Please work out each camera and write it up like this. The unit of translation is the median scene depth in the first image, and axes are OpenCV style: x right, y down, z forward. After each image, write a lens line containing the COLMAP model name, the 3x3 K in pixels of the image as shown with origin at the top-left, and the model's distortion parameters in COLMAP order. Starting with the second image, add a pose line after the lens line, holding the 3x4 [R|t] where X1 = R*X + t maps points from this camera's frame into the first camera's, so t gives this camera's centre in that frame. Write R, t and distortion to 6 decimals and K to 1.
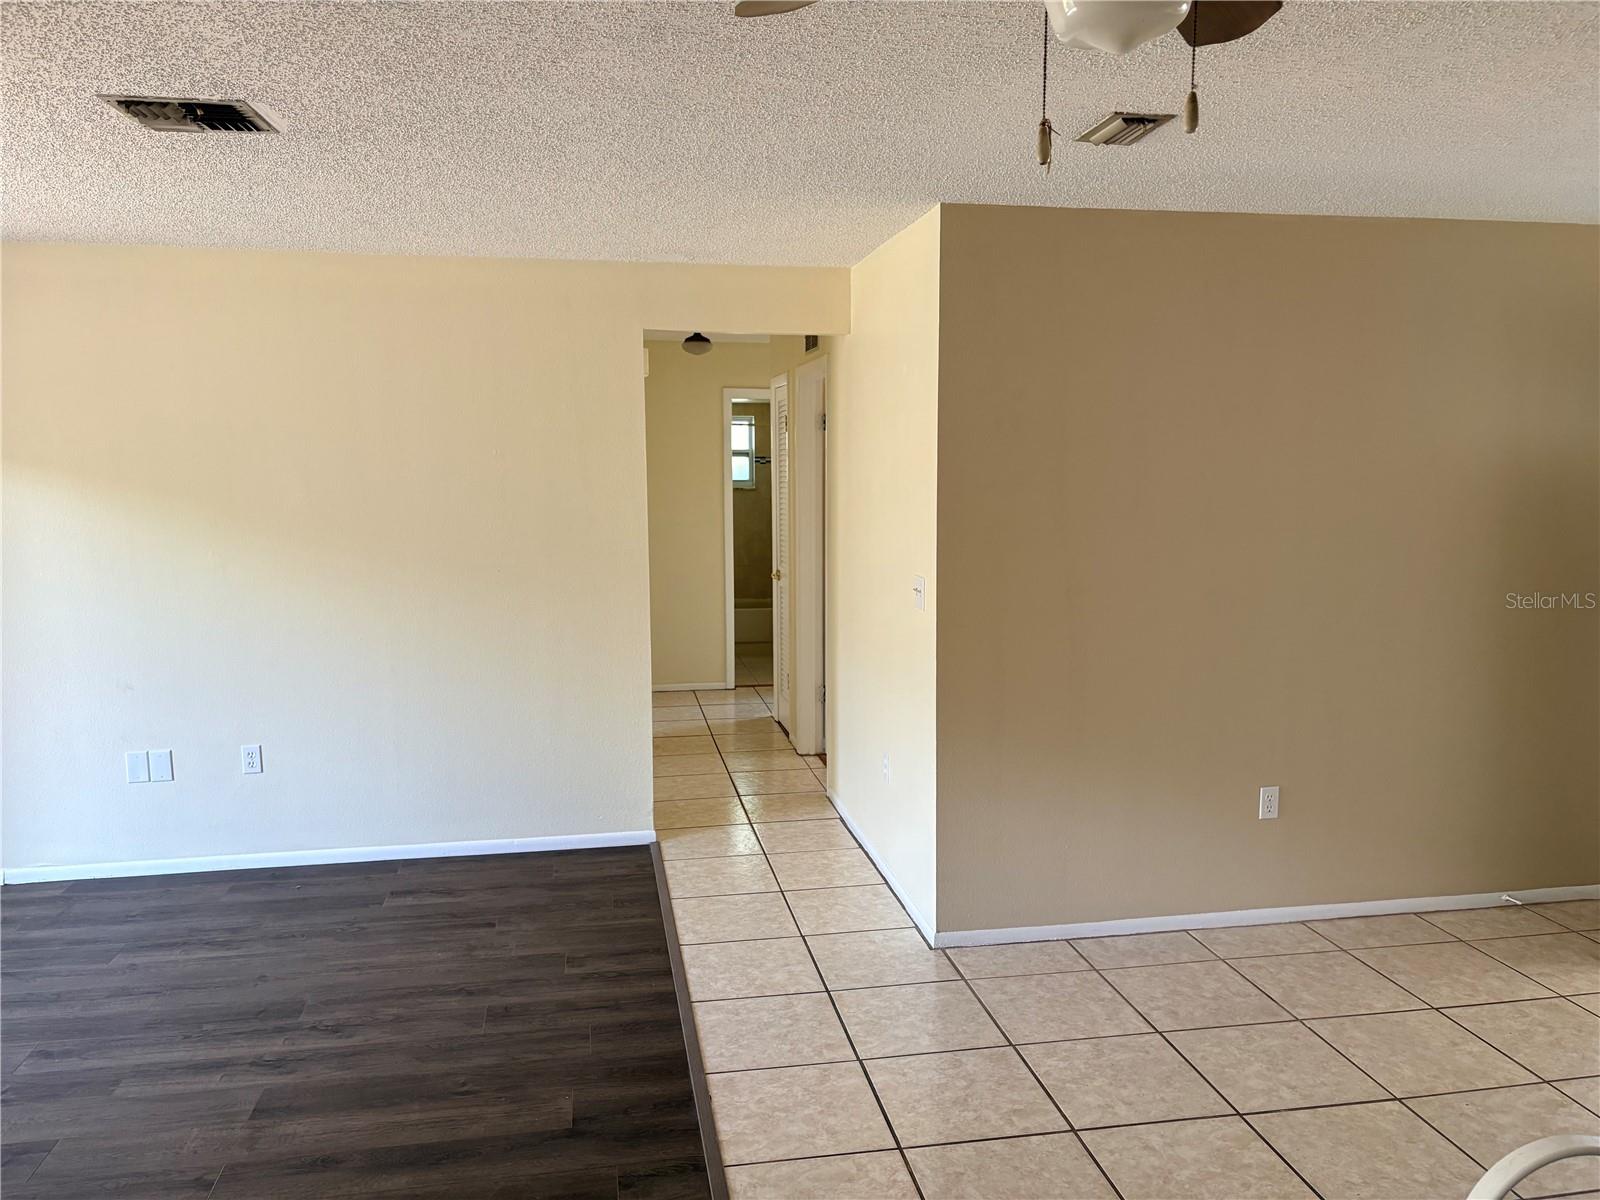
lens RADIAL K [[1217.9, 0, 811.2], [0, 1217.9, 605.4], [0, 0, 1]] dist [0.047807, -0.053906]
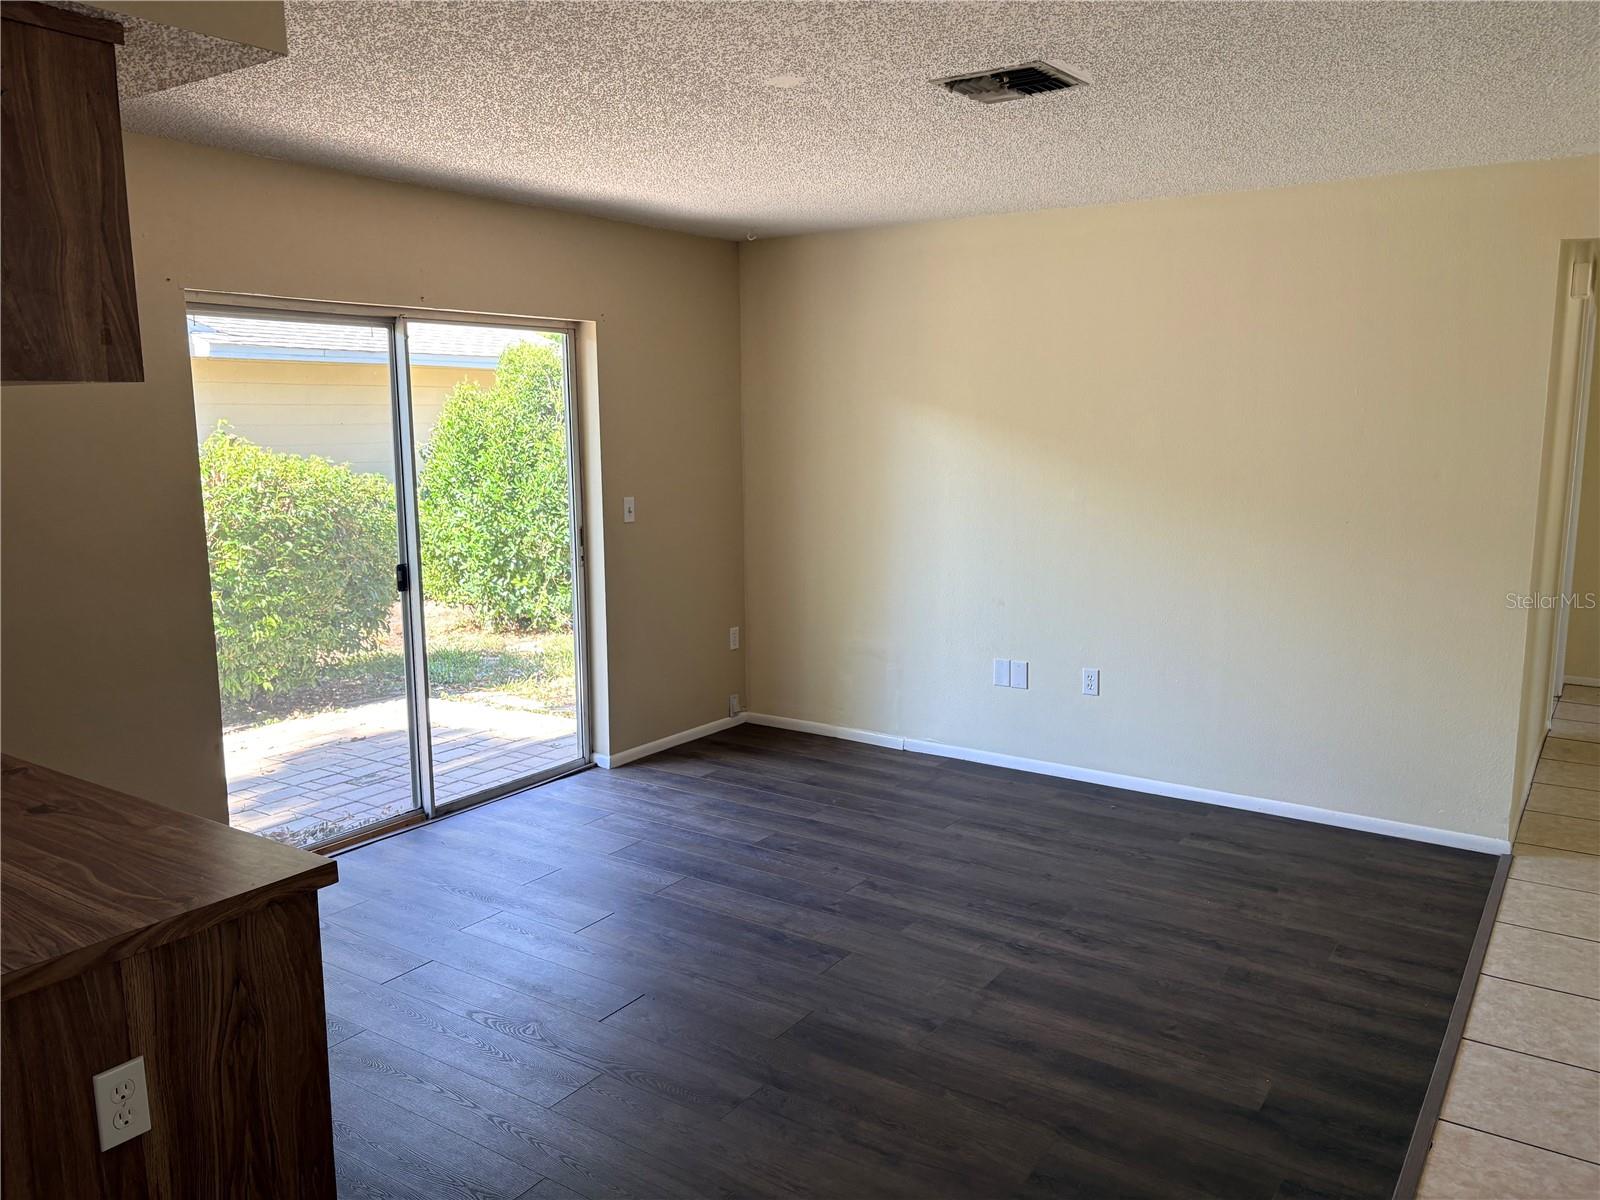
lens RADIAL K [[1217.9, 0, 801.9], [0, 1217.9, 596.5], [0, 0, 1]] dist [0.047807, -0.053906]
pose [[0.712226, 0.106603, -0.693809, 0.133152], [-0.085142, 0.994223, 0.065359, 0.002770], [0.696768, 0.012522, 0.717187, 0.063574]]
